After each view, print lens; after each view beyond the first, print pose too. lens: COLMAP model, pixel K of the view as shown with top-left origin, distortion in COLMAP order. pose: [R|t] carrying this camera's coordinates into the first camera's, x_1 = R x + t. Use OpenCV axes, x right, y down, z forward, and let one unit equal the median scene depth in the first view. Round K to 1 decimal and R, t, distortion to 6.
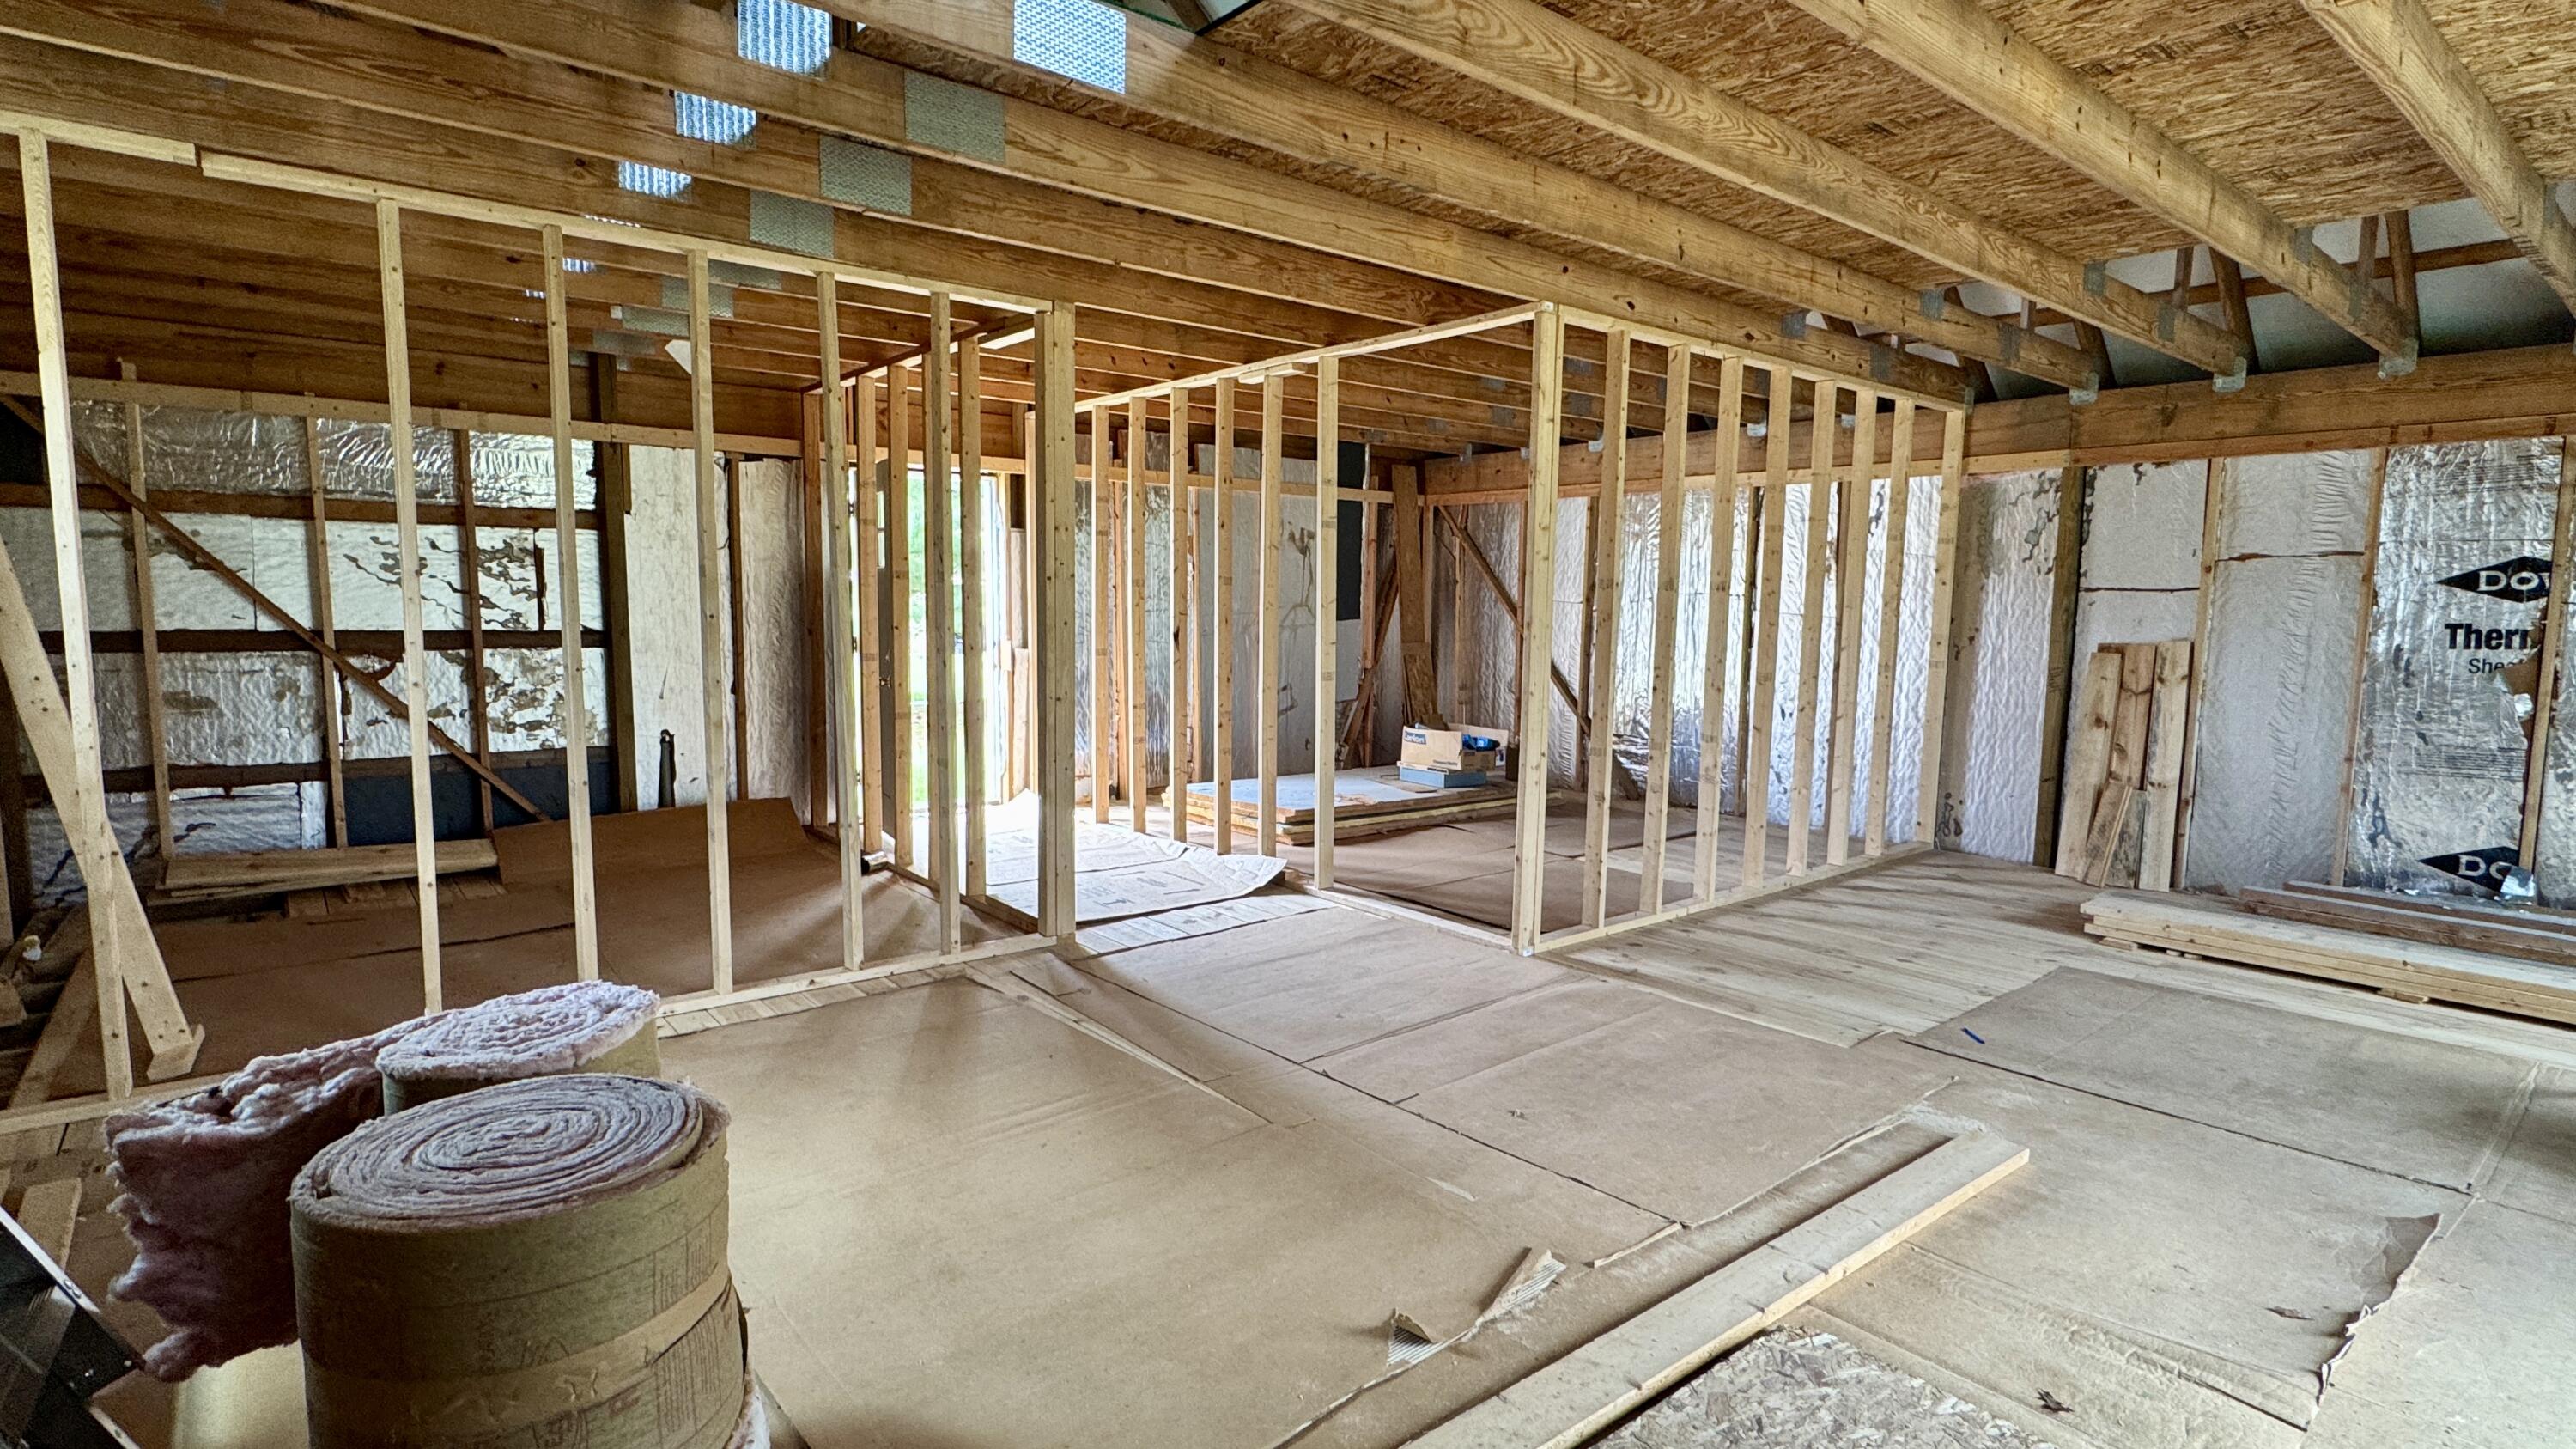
lens RADIAL K [[1219.8, 0, 1284.8], [0, 1219.8, 724.0], [0, 0, 1]] dist [0.001324, 0.000282]
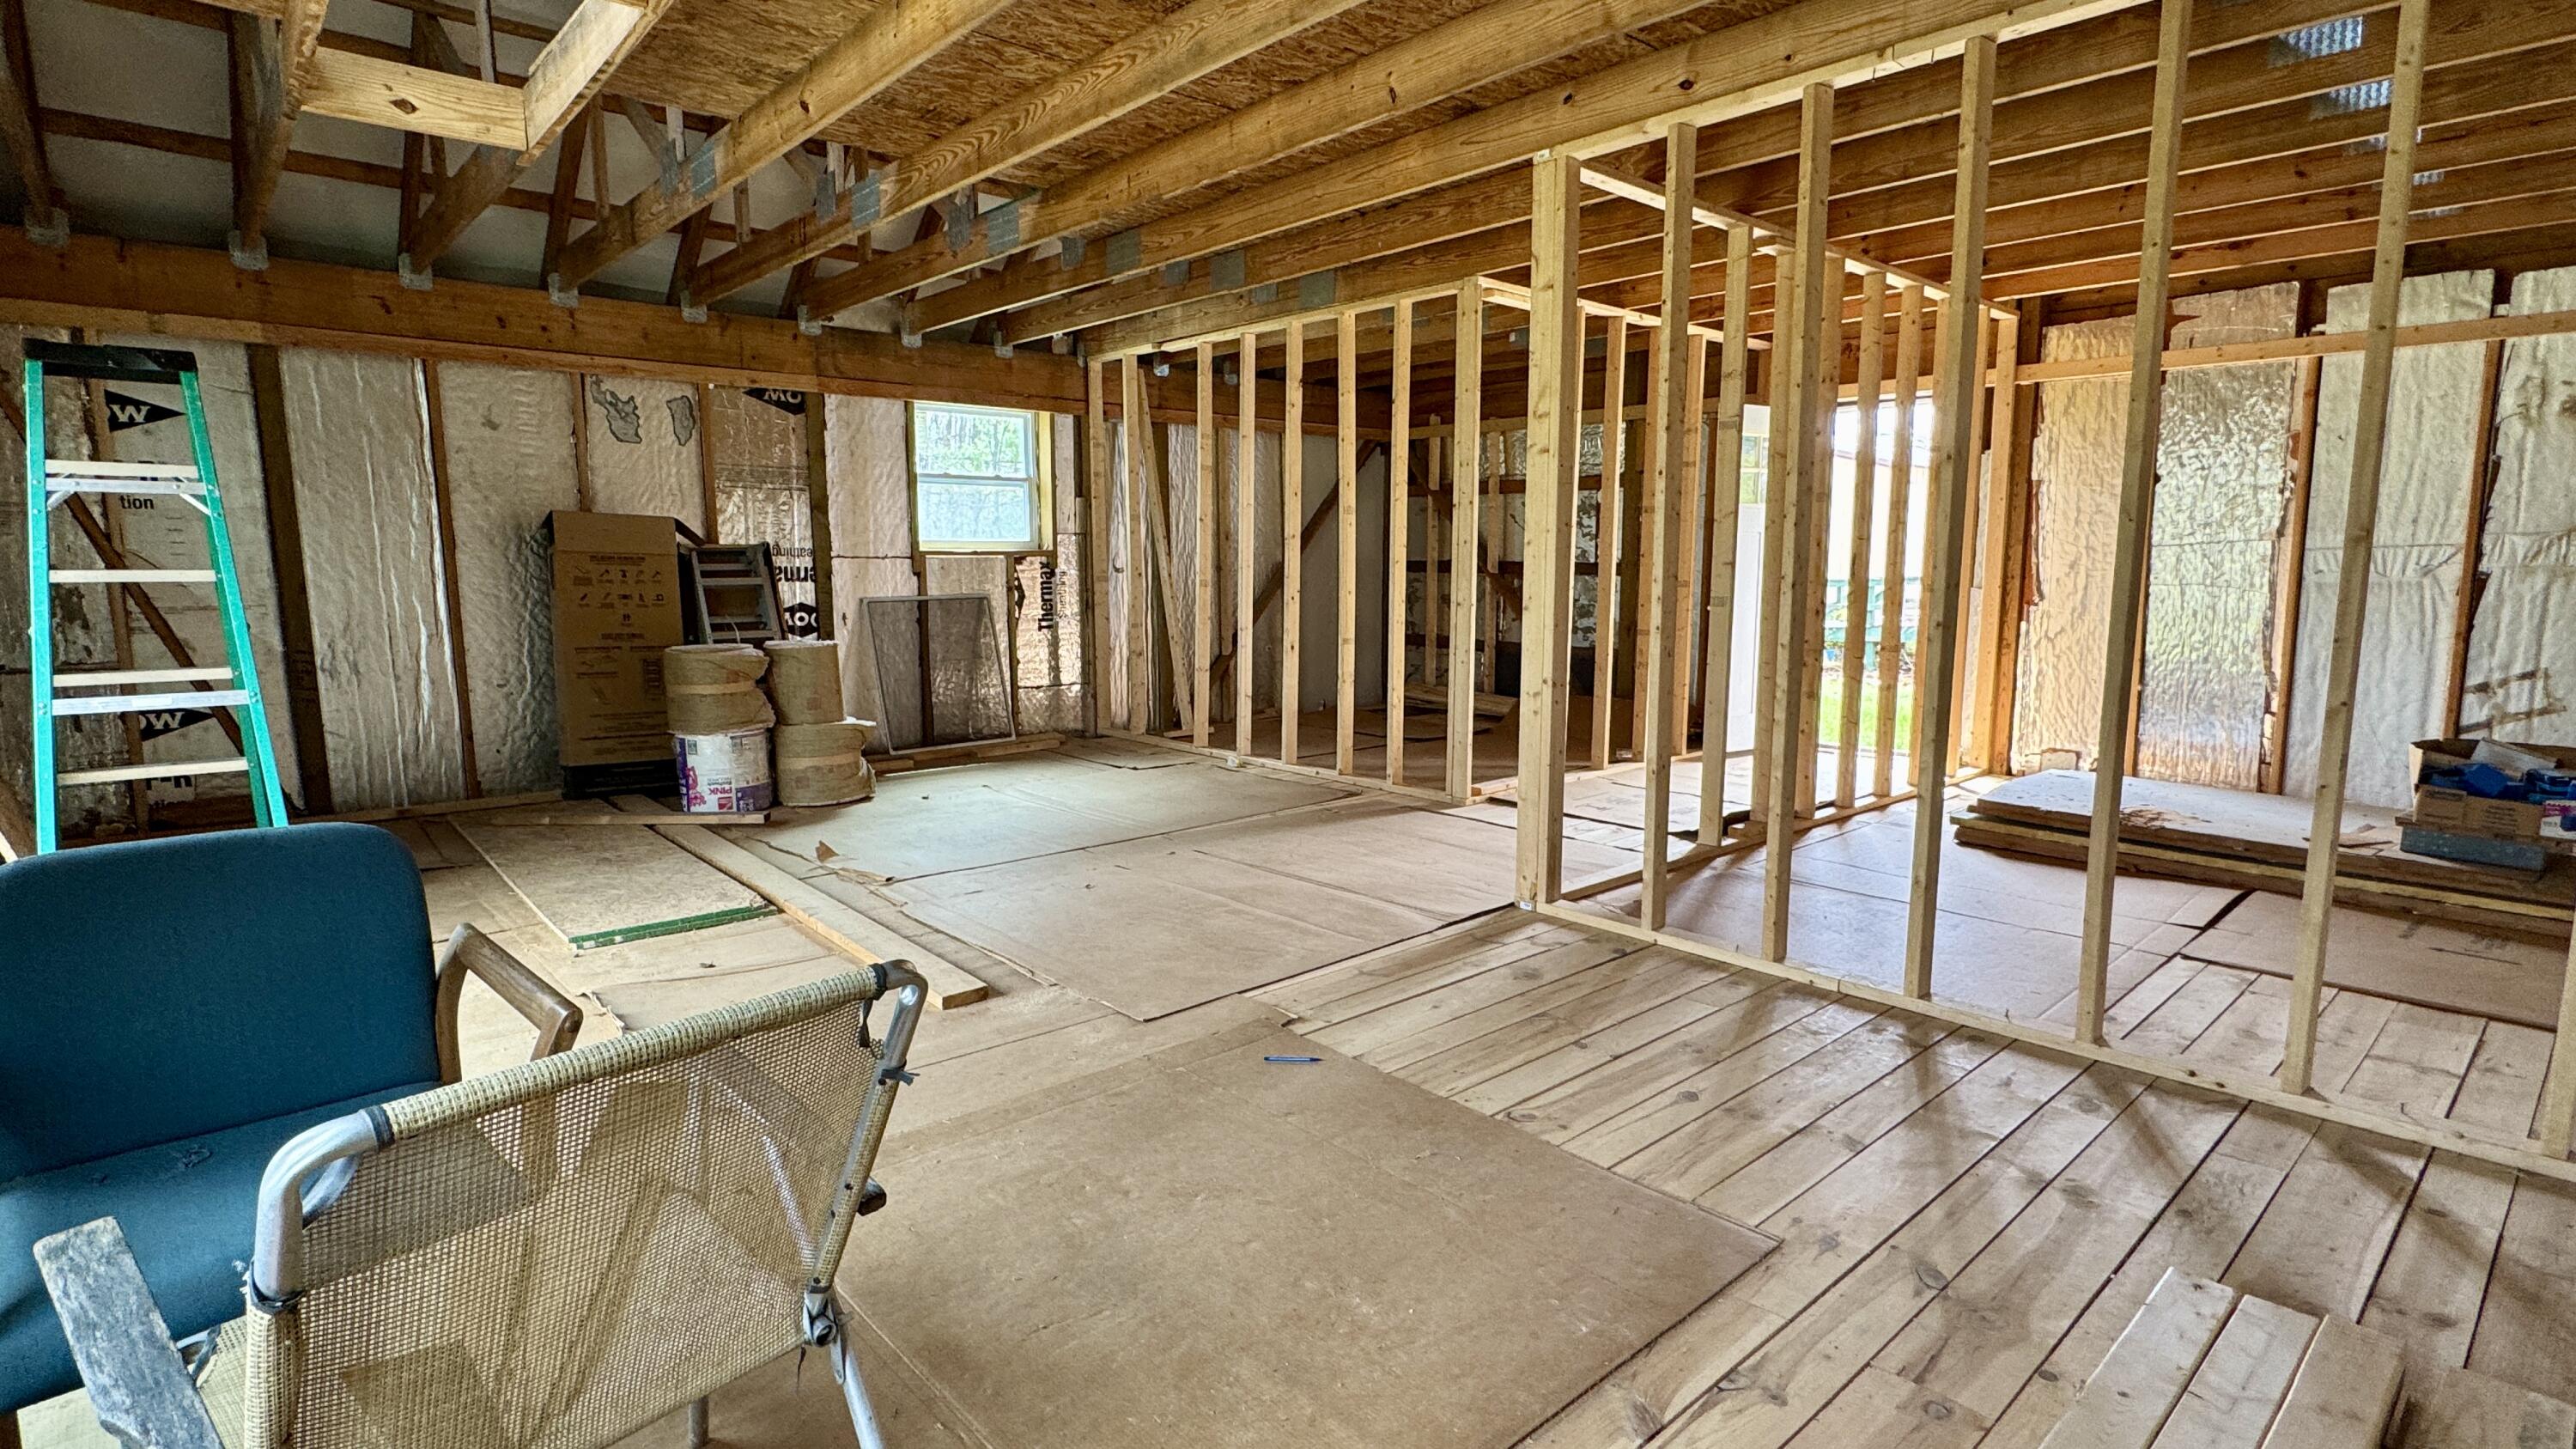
lens RADIAL K [[1219.8, 0, 1286.6], [0, 1219.8, 721.6], [0, 0, 1]] dist [0.001324, 0.000282]
pose [[0.056655, 0.119330, -0.991237, 1.229811], [-0.101028, 0.988421, 0.113216, -0.029922], [0.993269, 0.093729, 0.068054, 0.892922]]
